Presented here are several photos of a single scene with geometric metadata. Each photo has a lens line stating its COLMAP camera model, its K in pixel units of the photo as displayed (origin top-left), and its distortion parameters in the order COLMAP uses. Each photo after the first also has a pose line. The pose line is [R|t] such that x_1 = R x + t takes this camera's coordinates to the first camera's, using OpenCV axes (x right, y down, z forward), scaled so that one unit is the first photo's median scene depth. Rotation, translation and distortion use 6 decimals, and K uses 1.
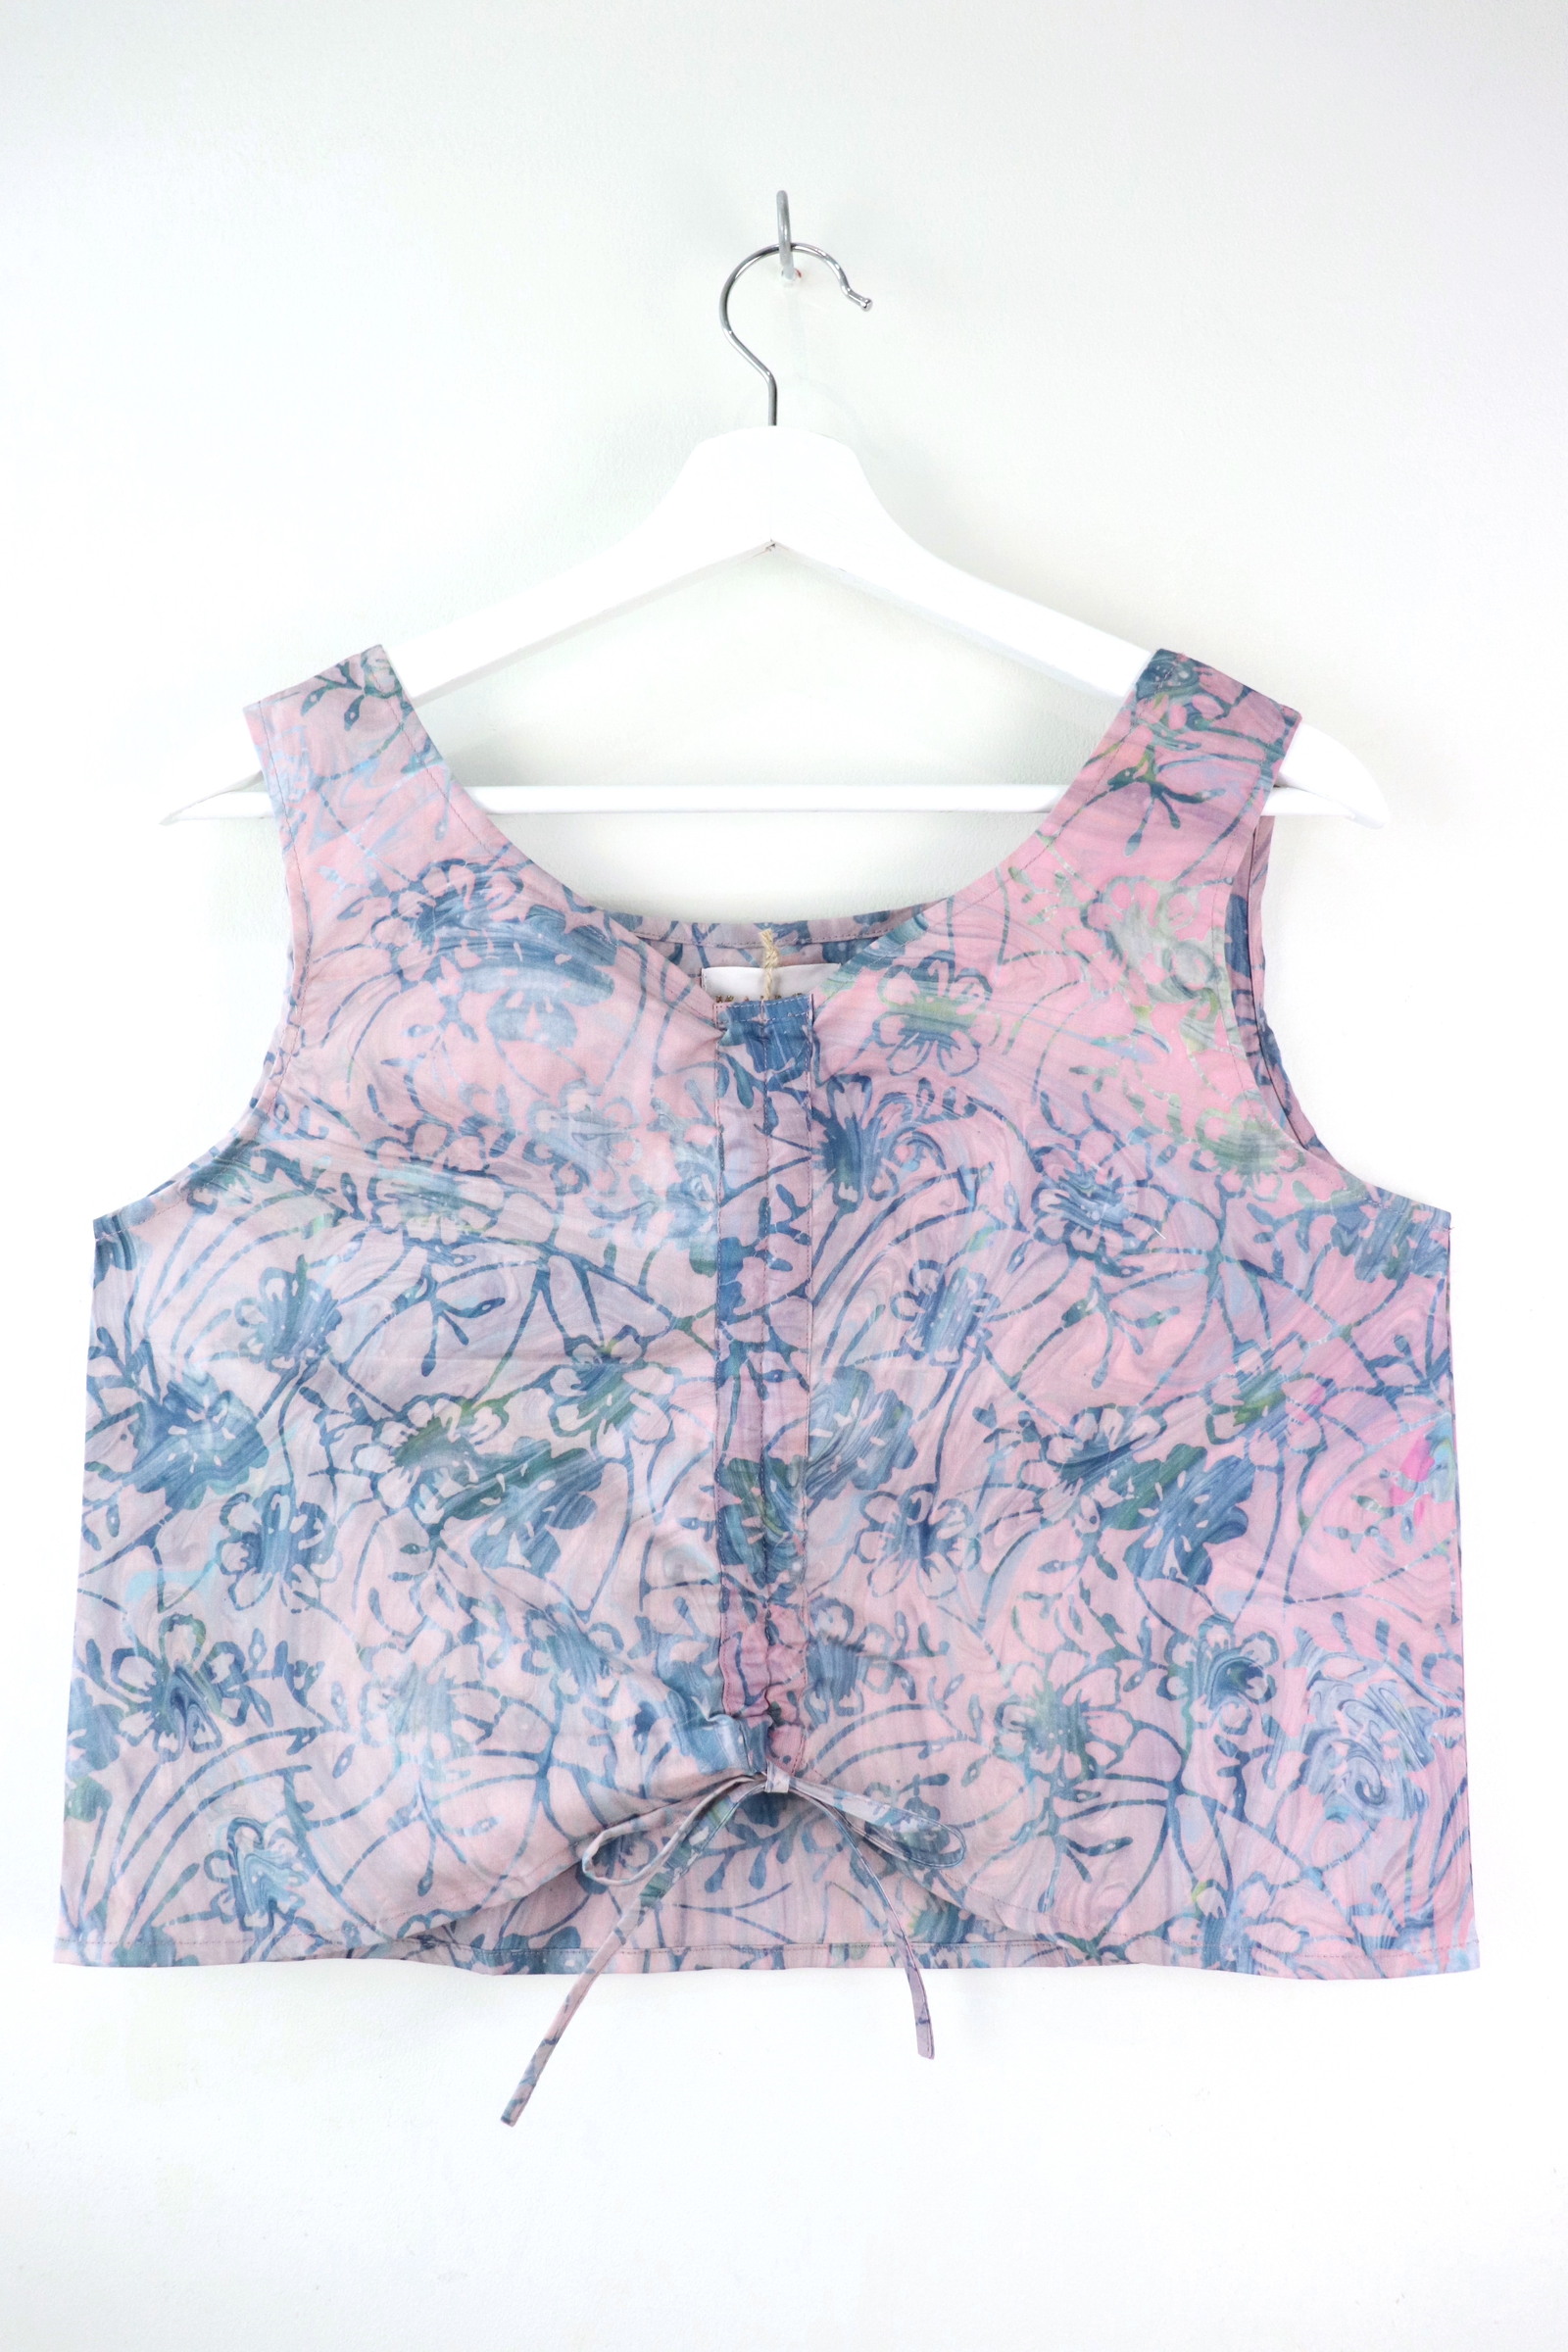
lens RADIAL K [[1971.8, 0, 781.5], [0, 1971.8, 1154.1], [0, 0, 1]] dist [-0.202320, 0.168618]
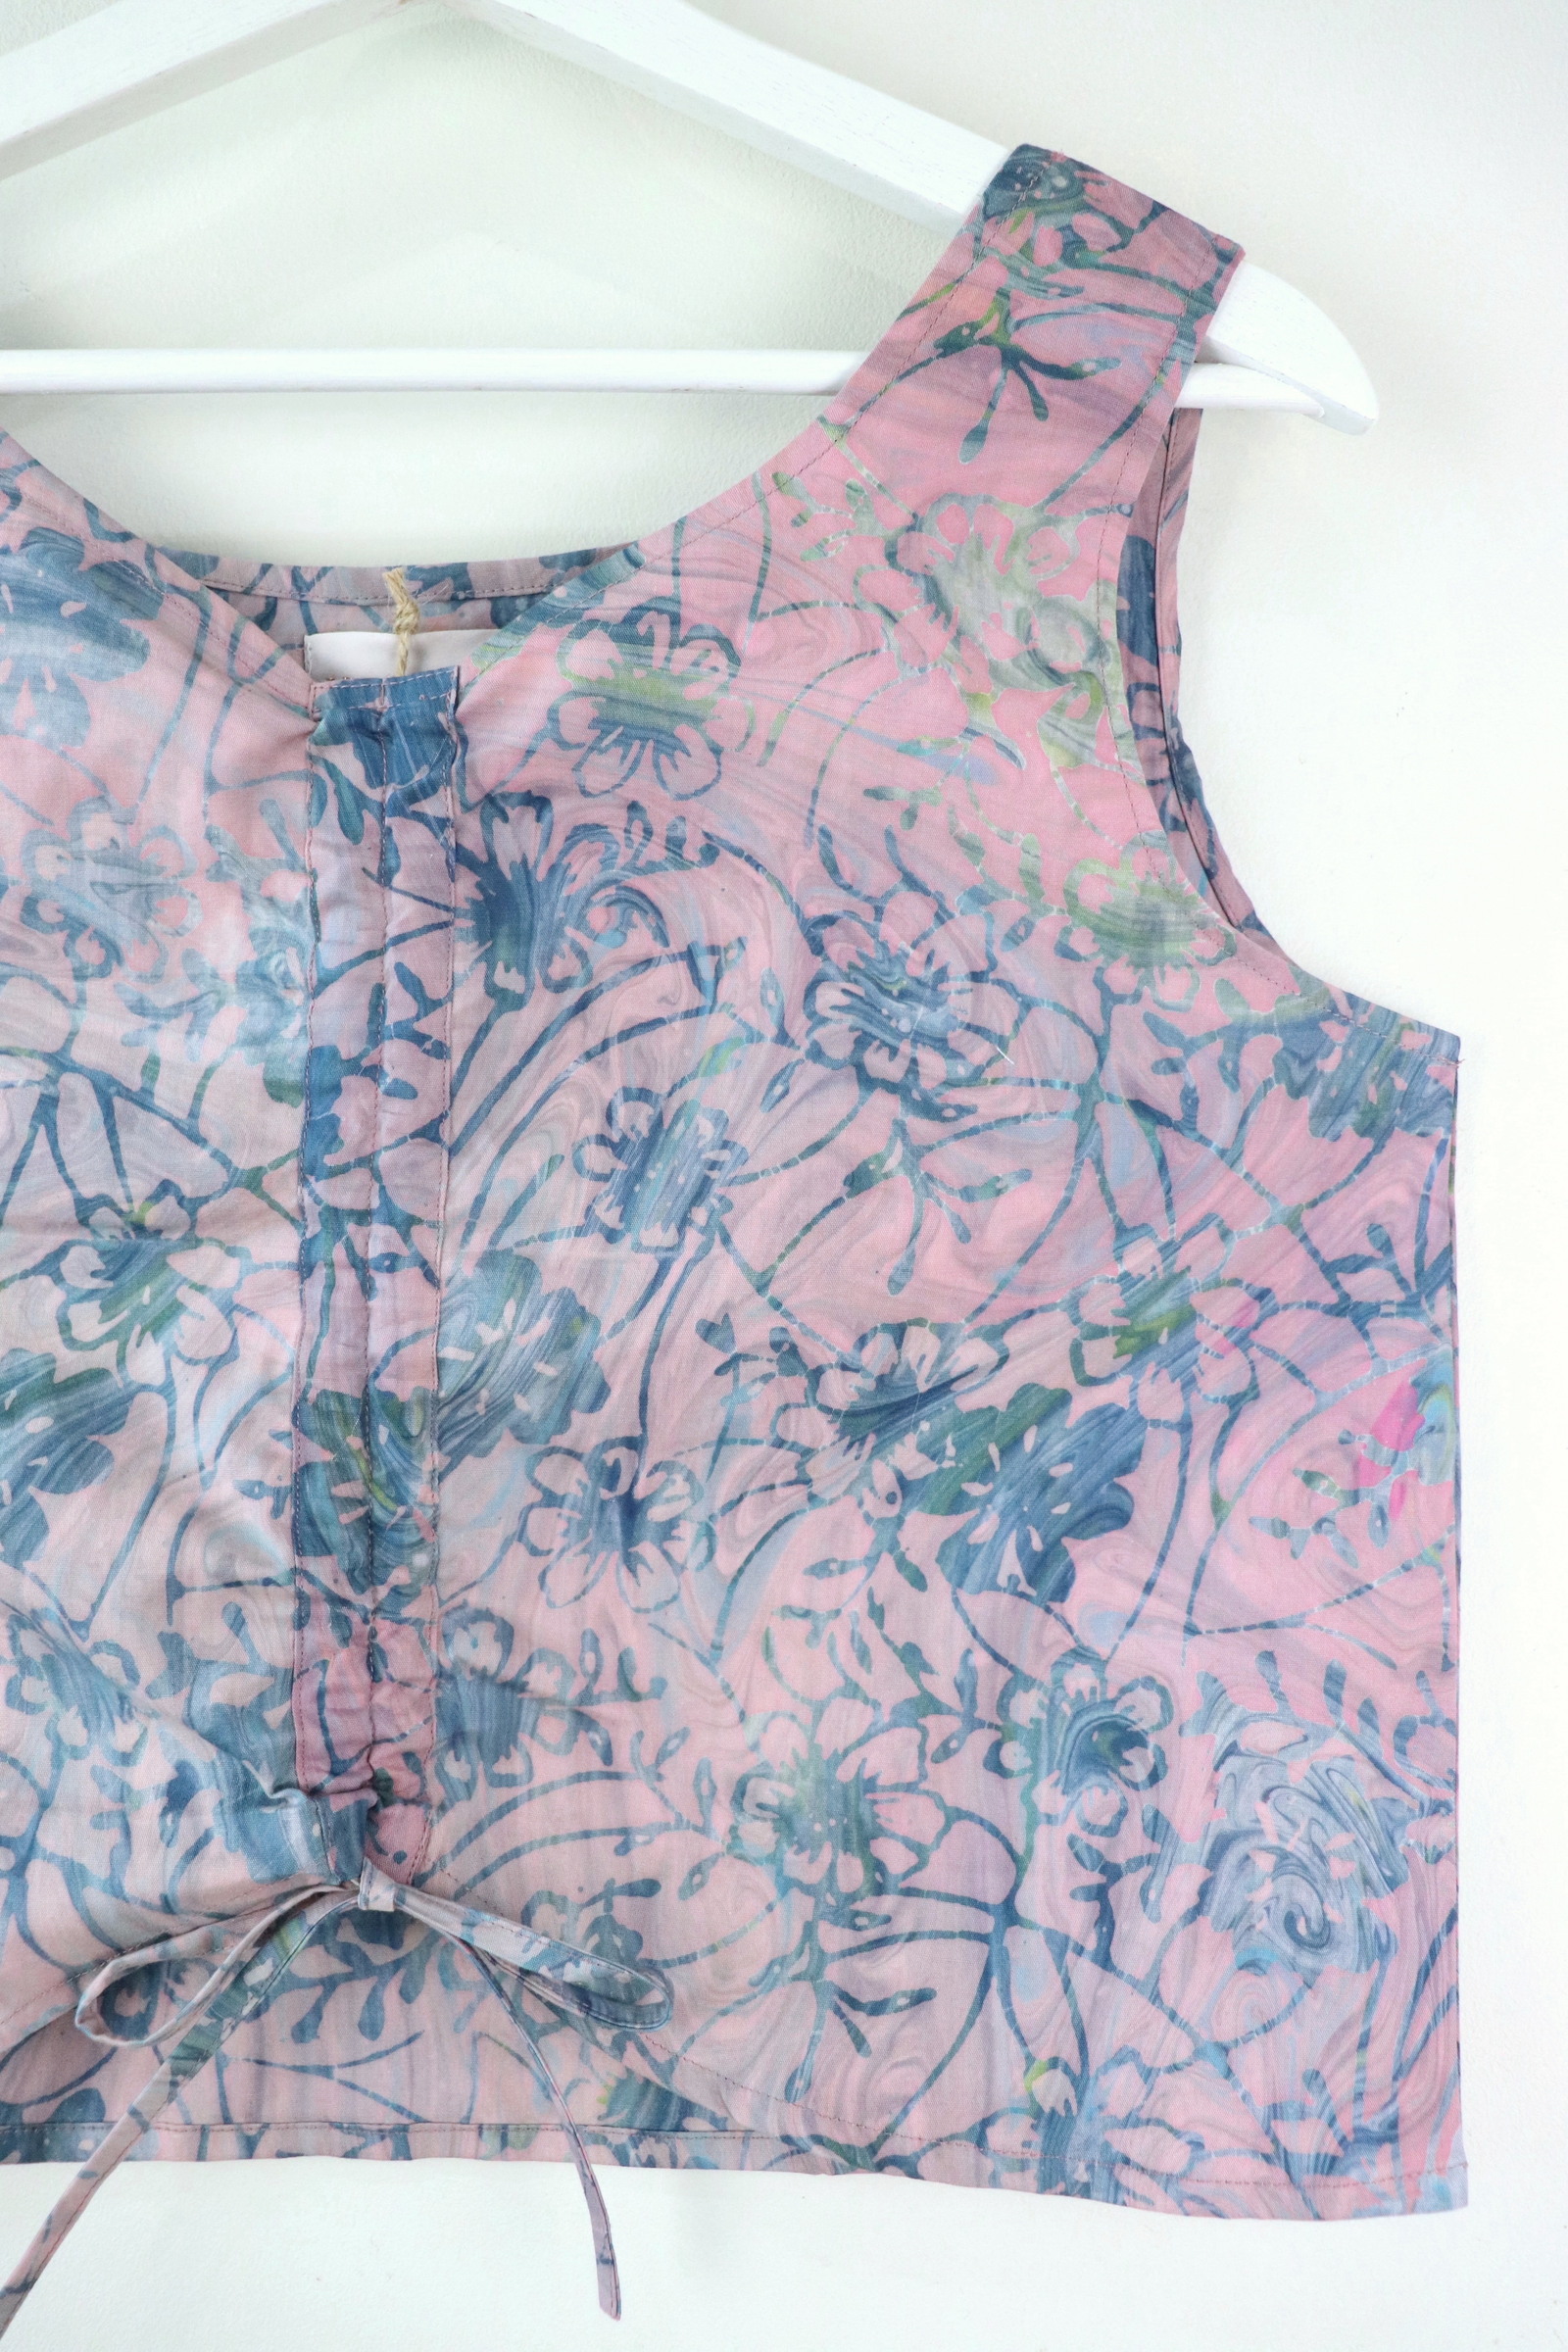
lens RADIAL K [[1971.8, 0, 778.6], [0, 1971.8, 1183.6], [0, 0, 1]] dist [-0.202320, 0.168618]
pose [[0.999752, 0.018411, 0.012490, 0.114240], [-0.019104, 0.998142, 0.057862, 0.047628], [-0.011402, -0.058086, 0.998246, 0.363910]]
